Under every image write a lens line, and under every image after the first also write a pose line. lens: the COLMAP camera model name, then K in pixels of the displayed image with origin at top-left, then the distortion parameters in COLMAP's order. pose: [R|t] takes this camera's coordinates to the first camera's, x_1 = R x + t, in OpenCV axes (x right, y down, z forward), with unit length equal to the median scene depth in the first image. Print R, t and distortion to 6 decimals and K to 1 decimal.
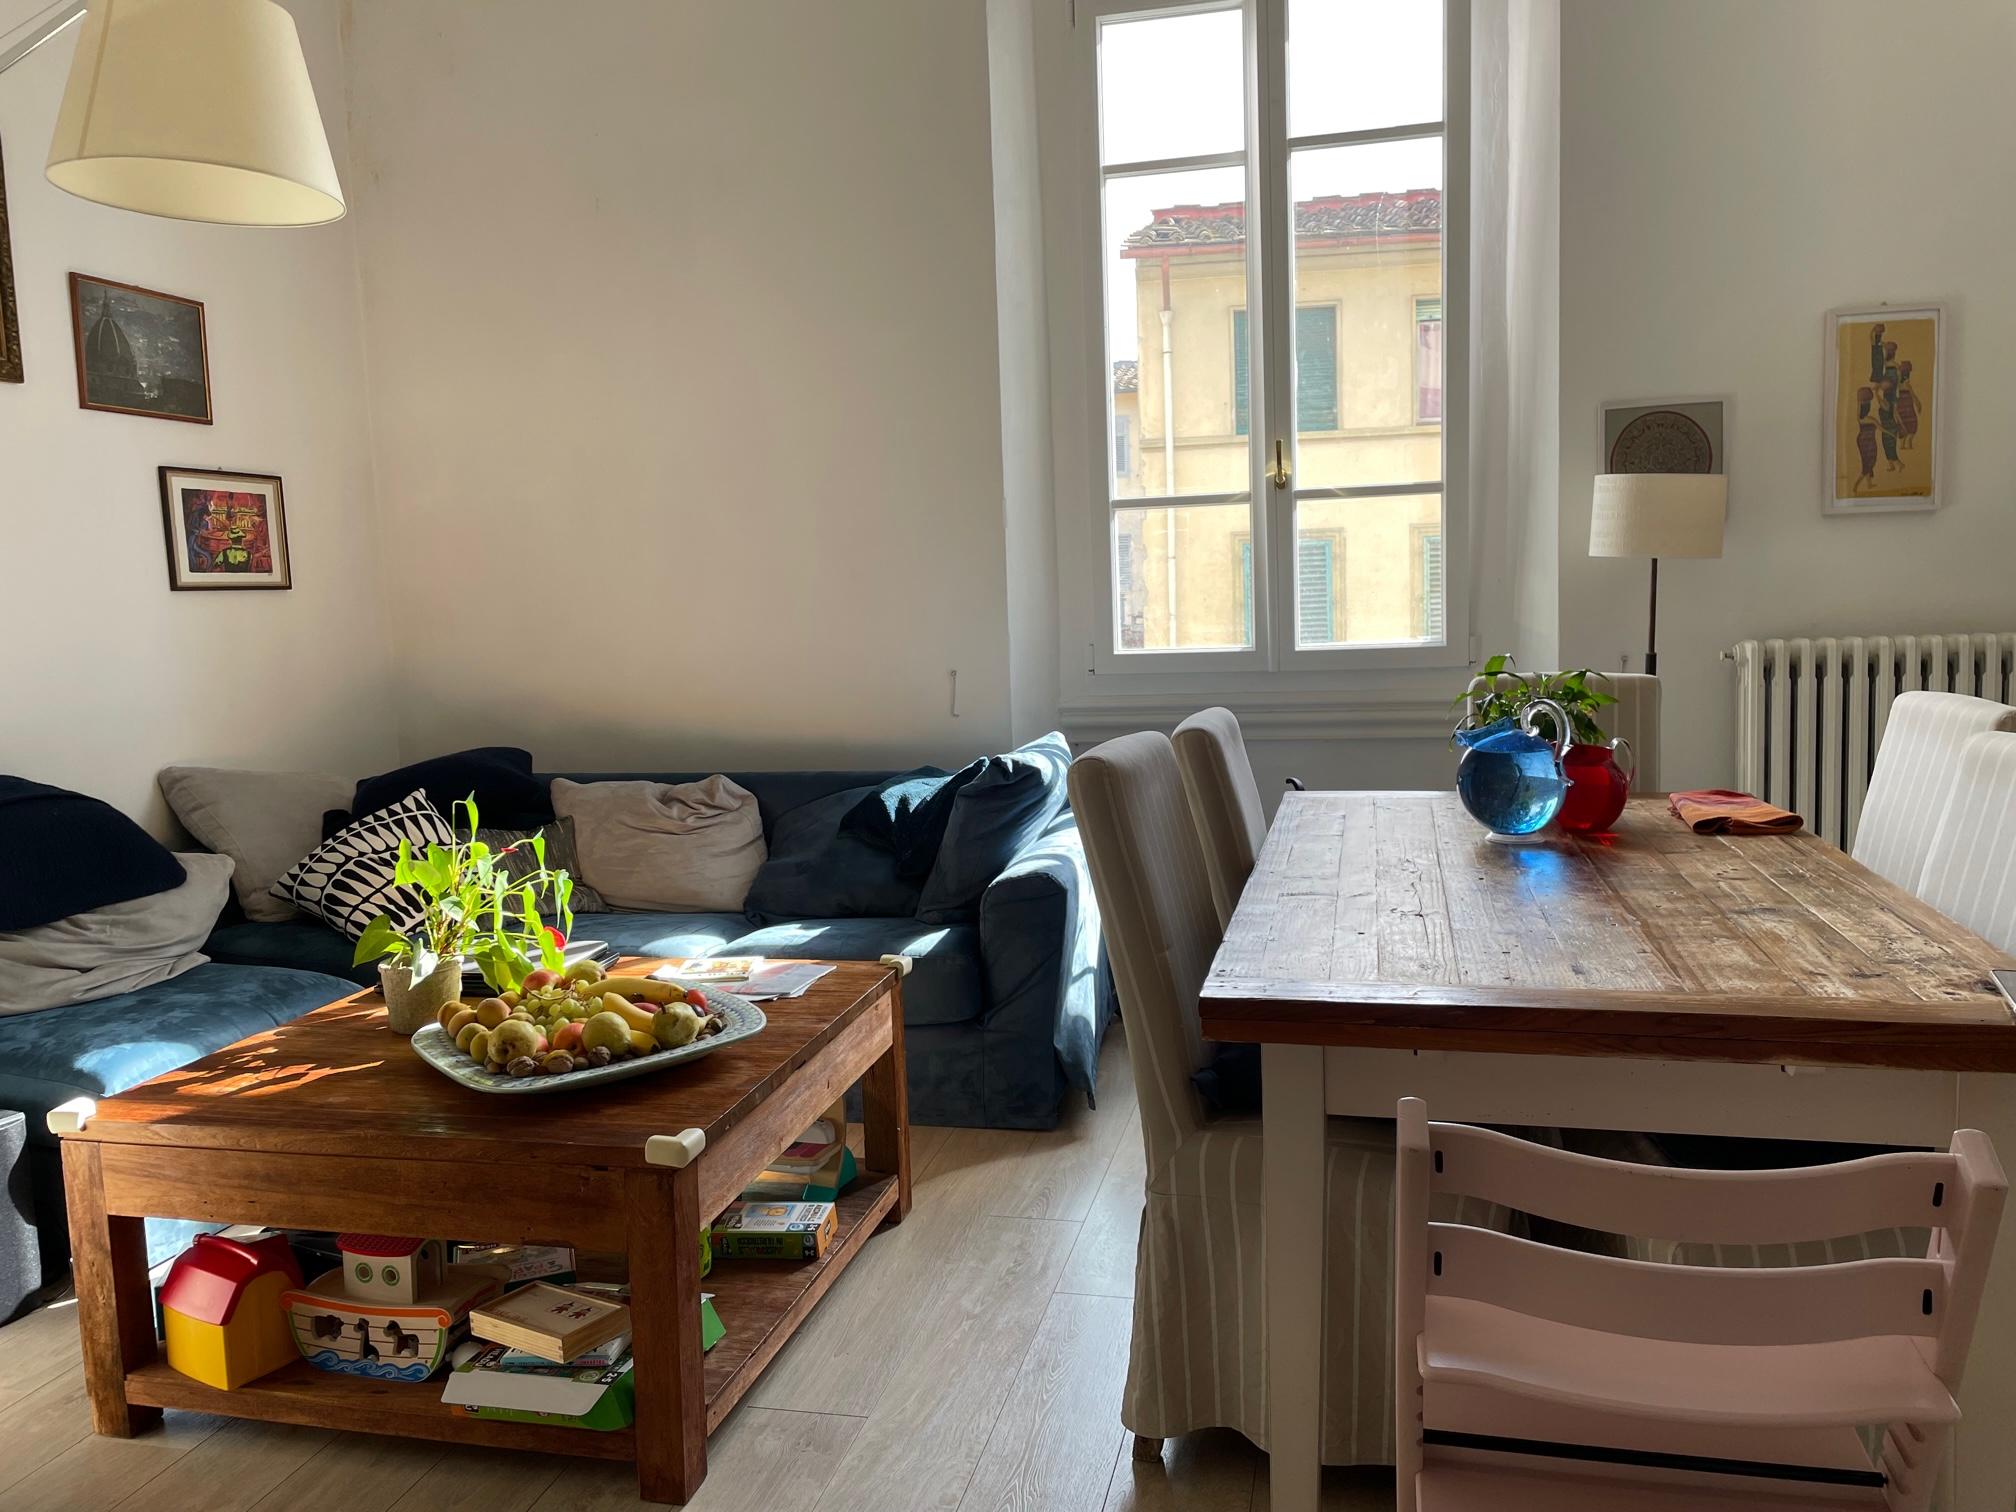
lens RADIAL K [[1503.9, 0, 1015.1], [0, 1503.9, 748.2], [0, 0, 1]] dist [0.035626, -0.014525]
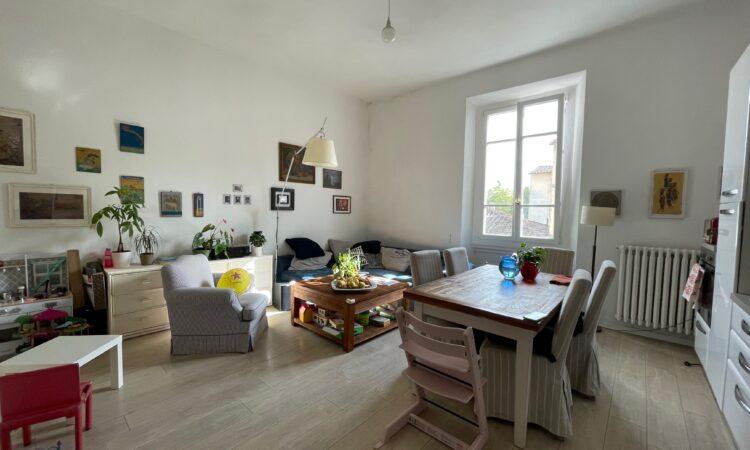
lens RADIAL K [[297.4, 0, 371.2], [0, 297.4, 227.4], [0, 0, 1]] dist [-0.000121, 0.000039]
pose [[0.875740, 0.078164, -0.476413, 0.254253], [-0.101013, 0.994631, -0.022494, -0.029088], [0.472097, 0.067823, 0.878934, -0.099840]]
